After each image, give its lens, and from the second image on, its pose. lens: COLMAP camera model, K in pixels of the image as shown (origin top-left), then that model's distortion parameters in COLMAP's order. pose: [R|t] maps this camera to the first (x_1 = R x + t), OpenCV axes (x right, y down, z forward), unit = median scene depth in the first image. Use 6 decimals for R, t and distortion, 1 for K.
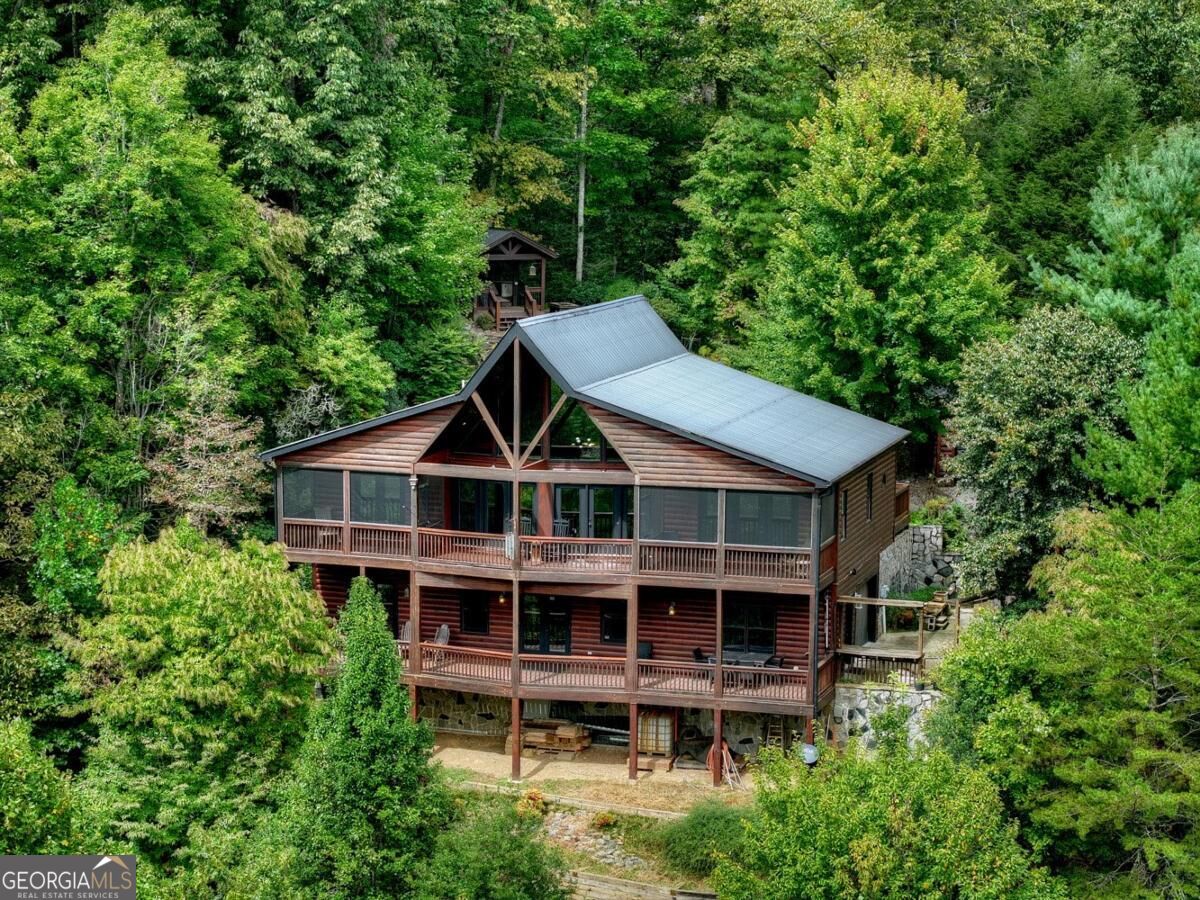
lens RADIAL K [[2412.4, 0, 600.0], [0, 2412.4, 450.0], [0, 0, 1]] dist [-0.245533, 1.436041]
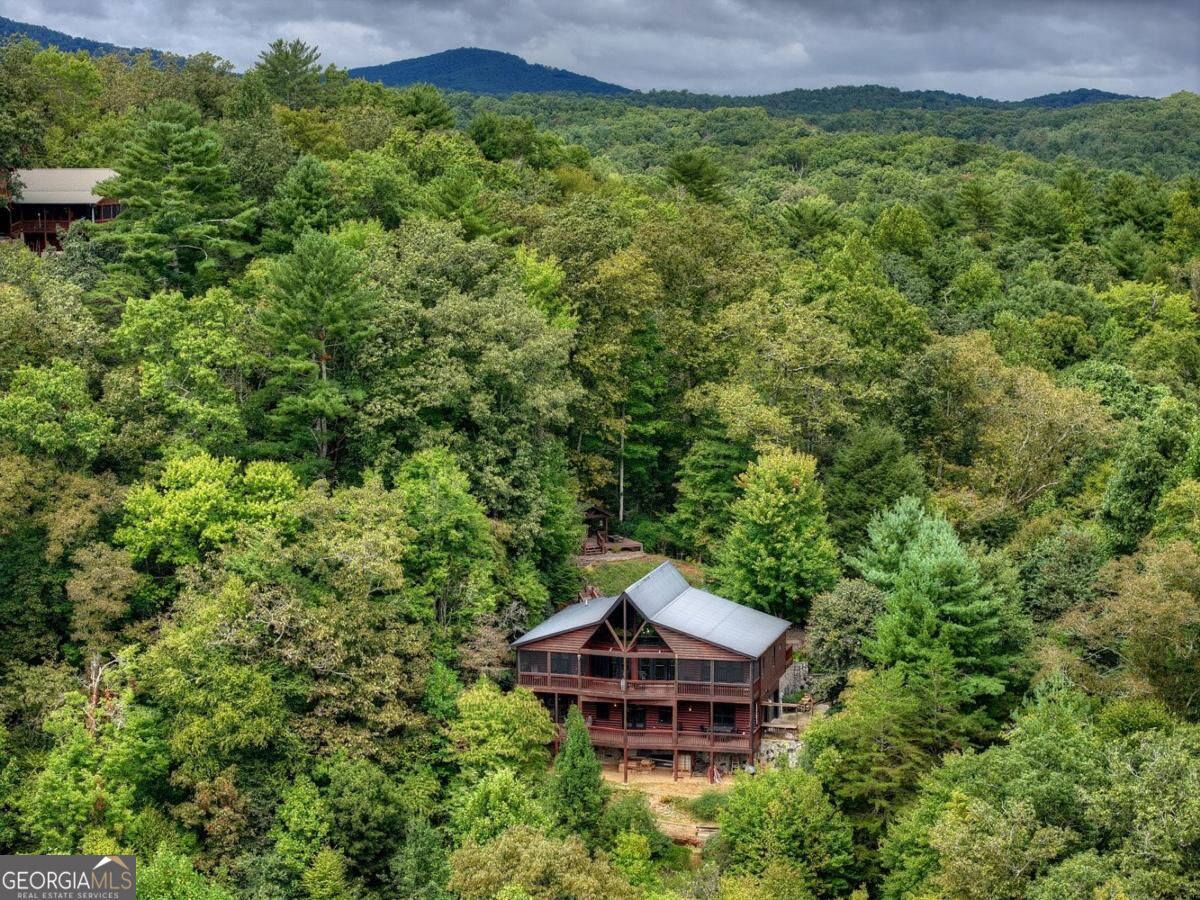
lens RADIAL K [[2412.4, 0, 600.0], [0, 2412.4, 450.0], [0, 0, 1]] dist [-0.245533, 1.436041]
pose [[0.999170, -0.017270, 0.036892, -0.139977], [0.017265, 0.999851, 0.000439, -0.188212], [-0.036894, 0.000198, 0.999319, -1.334054]]
